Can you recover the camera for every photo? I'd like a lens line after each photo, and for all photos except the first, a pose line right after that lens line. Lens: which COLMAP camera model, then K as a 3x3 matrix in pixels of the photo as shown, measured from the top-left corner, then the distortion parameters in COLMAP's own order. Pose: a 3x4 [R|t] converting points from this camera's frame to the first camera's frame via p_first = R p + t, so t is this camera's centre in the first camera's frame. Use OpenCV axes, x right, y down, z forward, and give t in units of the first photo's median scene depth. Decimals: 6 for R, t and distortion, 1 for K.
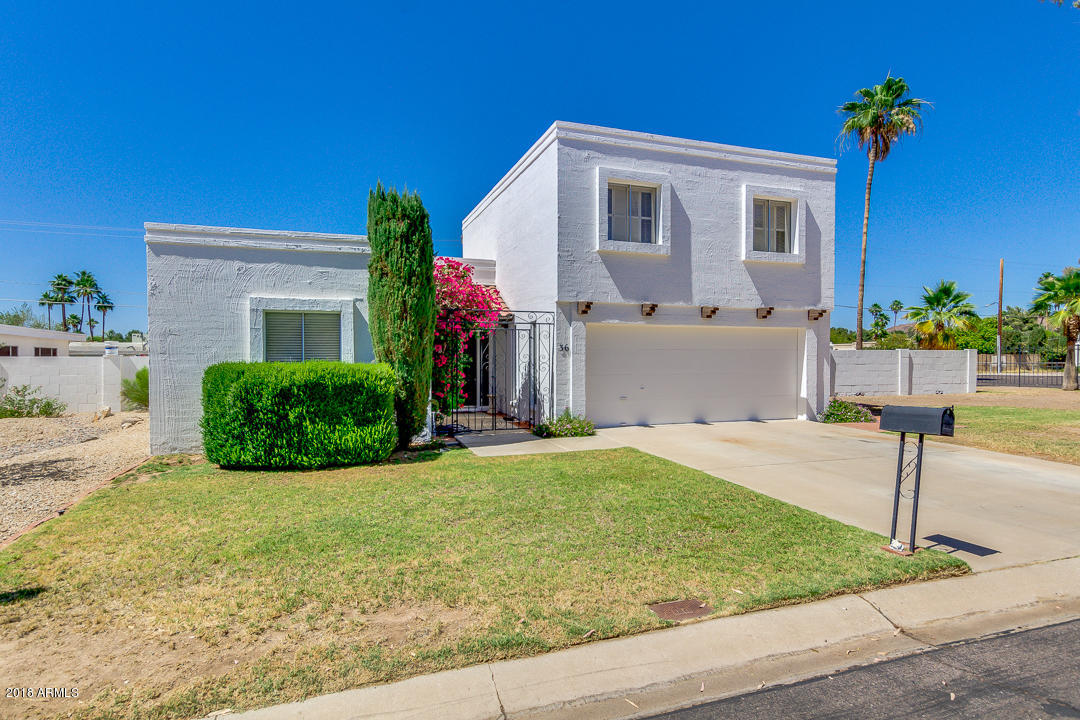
lens RADIAL K [[542.4, 0, 536.7], [0, 542.4, 360.2], [0, 0, 1]] dist [0.013681, -0.007801]
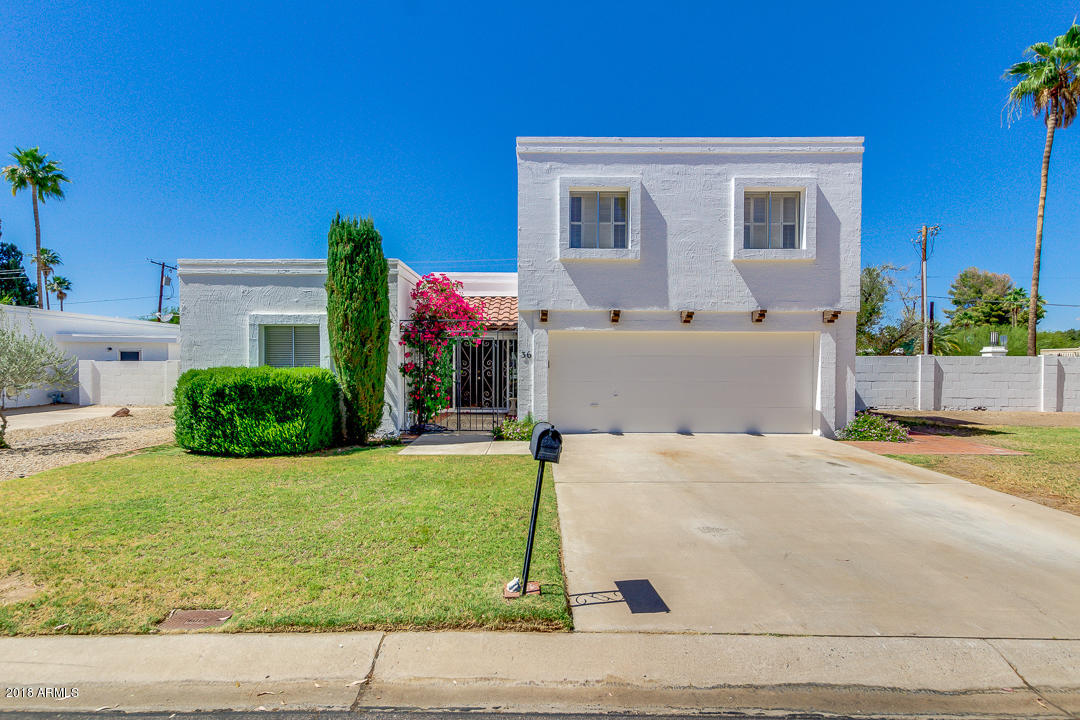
lens RADIAL K [[496.8, 0, 536.2], [0, 496.8, 365.1], [0, 0, 1]] dist [0.015445, -0.005450]
pose [[0.951539, 0.004873, -0.307488, 0.358776], [-0.004997, 0.999987, 0.000385, -0.003395], [0.307486, 0.001171, 0.951552, 0.099256]]
